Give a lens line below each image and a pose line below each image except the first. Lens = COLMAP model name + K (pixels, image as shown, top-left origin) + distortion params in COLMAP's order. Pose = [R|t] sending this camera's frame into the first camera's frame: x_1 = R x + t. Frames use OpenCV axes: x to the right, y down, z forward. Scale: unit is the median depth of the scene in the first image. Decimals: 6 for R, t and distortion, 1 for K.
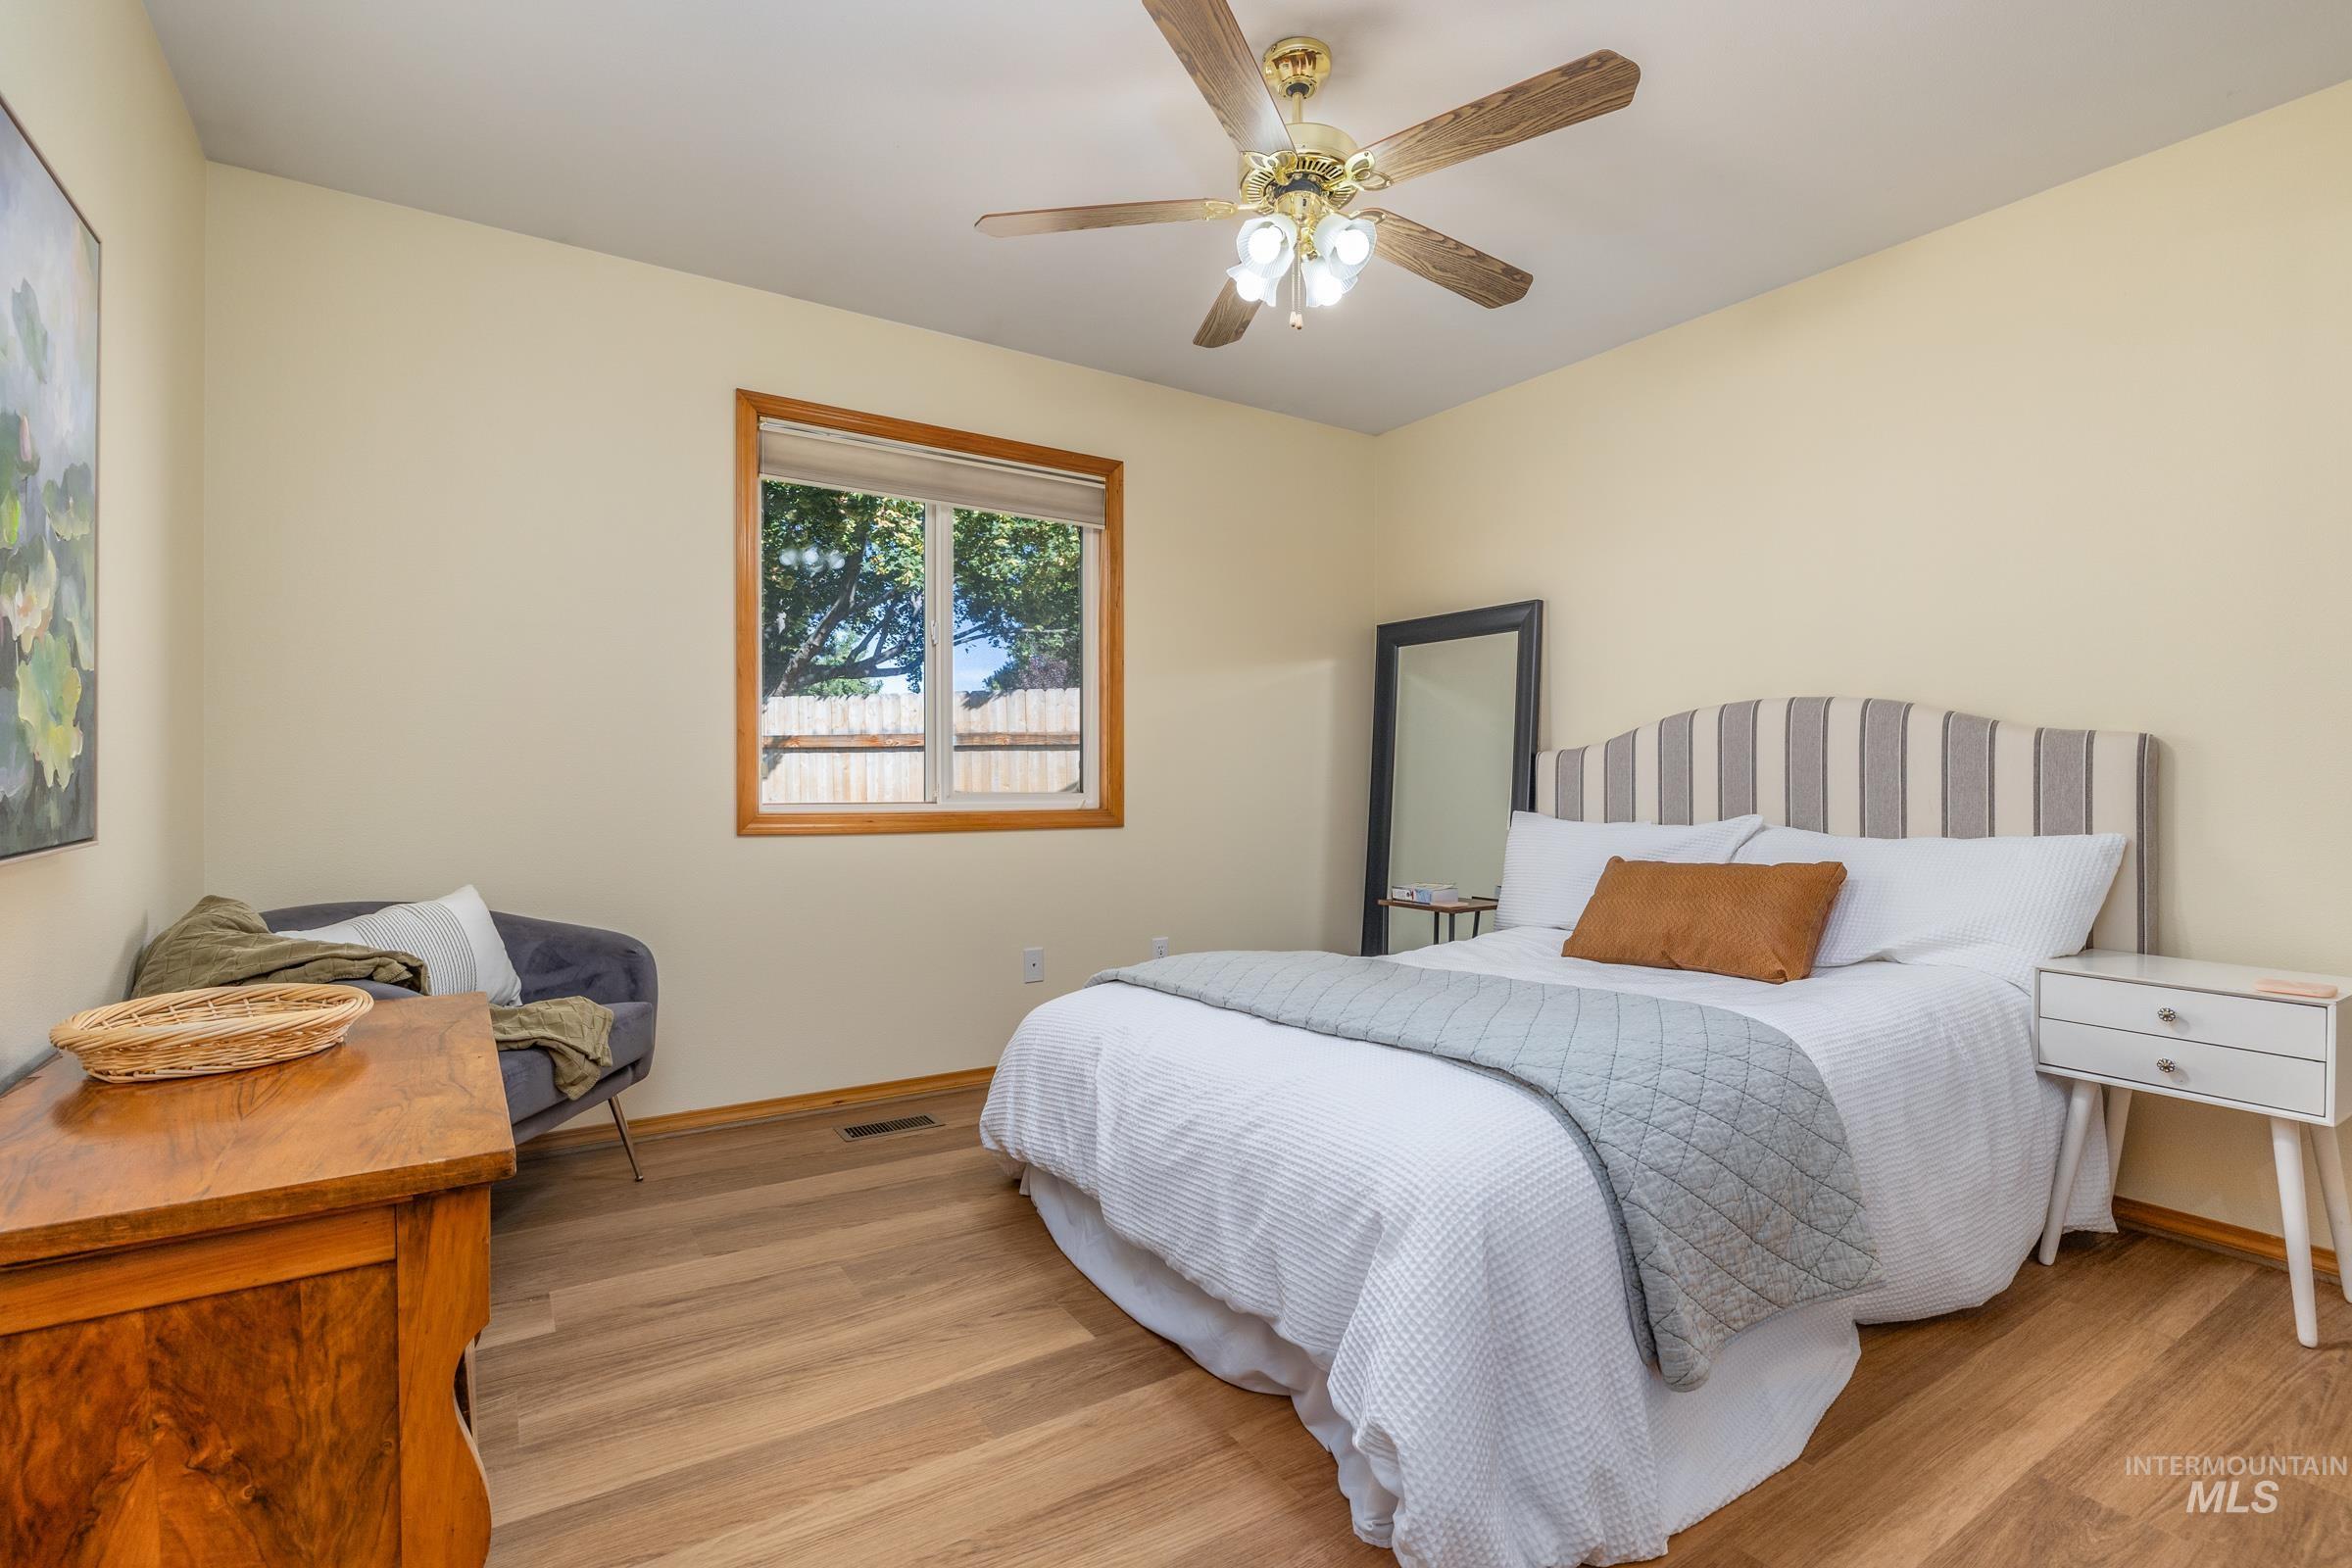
lens RADIAL K [[1095.5, 0, 1174.9], [0, 1095.5, 778.9], [0, 0, 1]] dist [-0.012015, -0.000228]
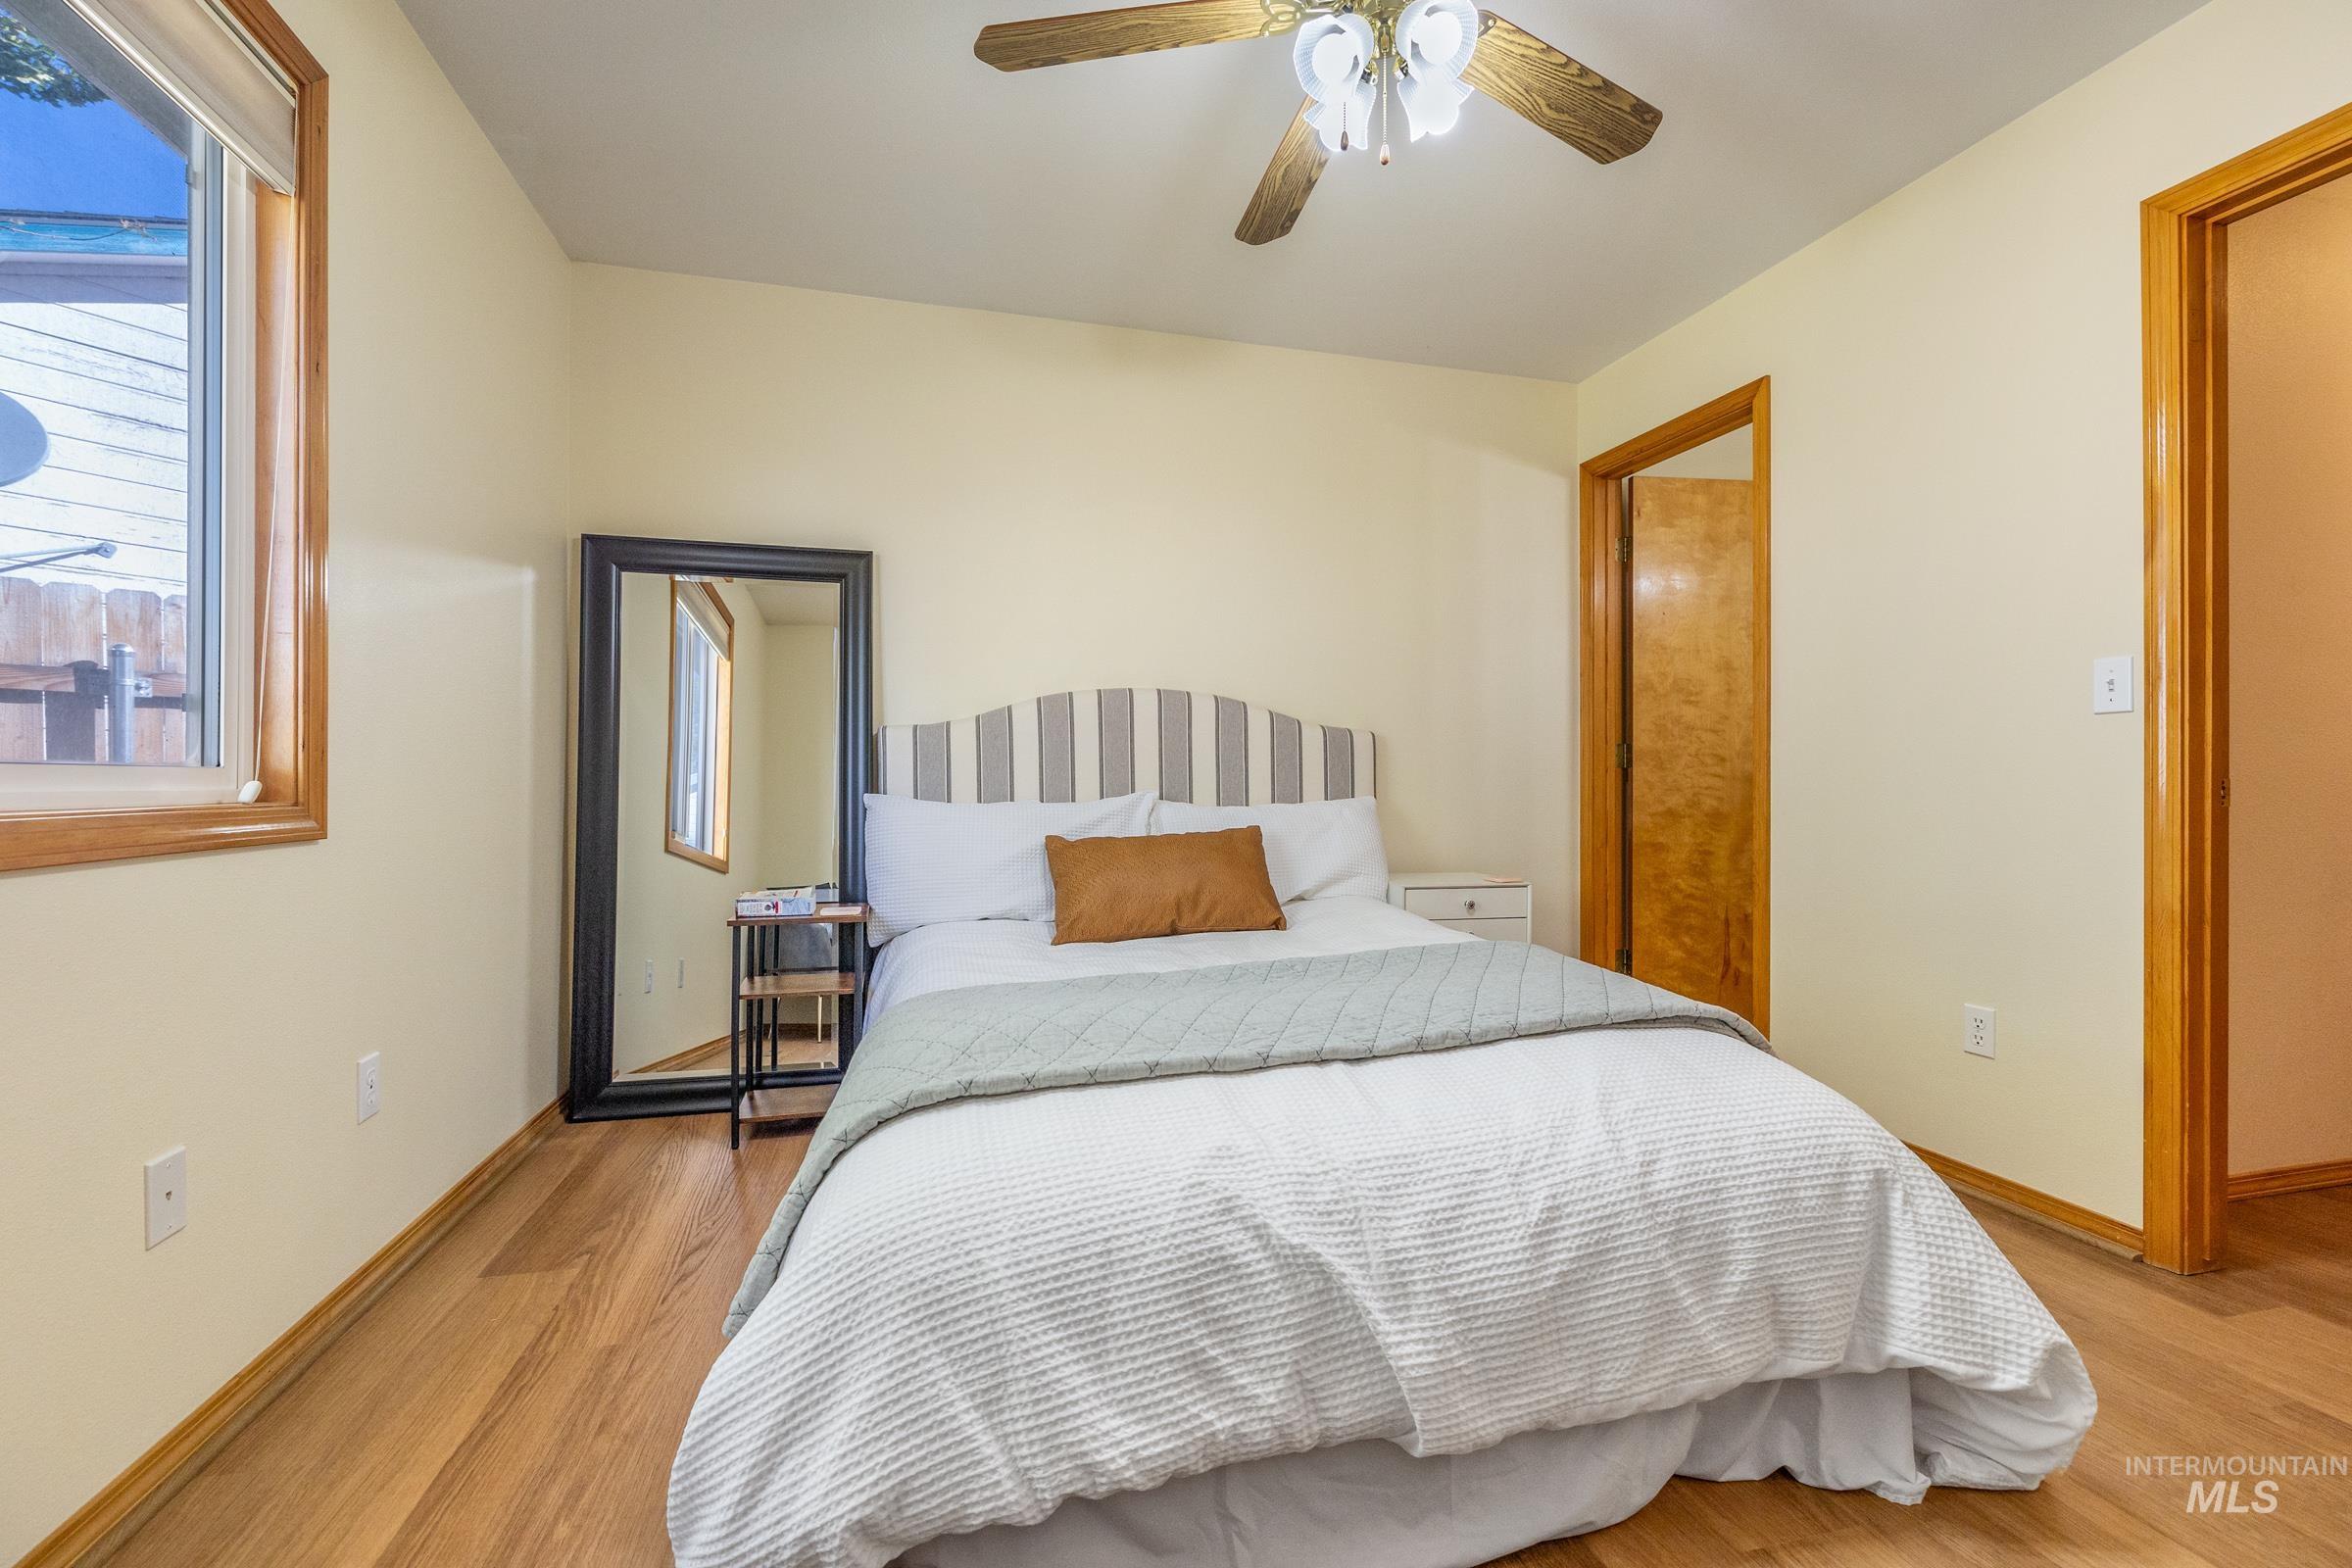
lens RADIAL K [[991.5, 0, 1176.4], [0, 991.5, 781.5], [0, 0, 1]] dist [-0.001922, 0.000336]
pose [[0.315702, 0.000680, 0.948858, -0.417297], [-0.000524, 1.000000, -0.000542, 0.023937], [-0.948858, -0.000326, 0.315703, 0.640377]]
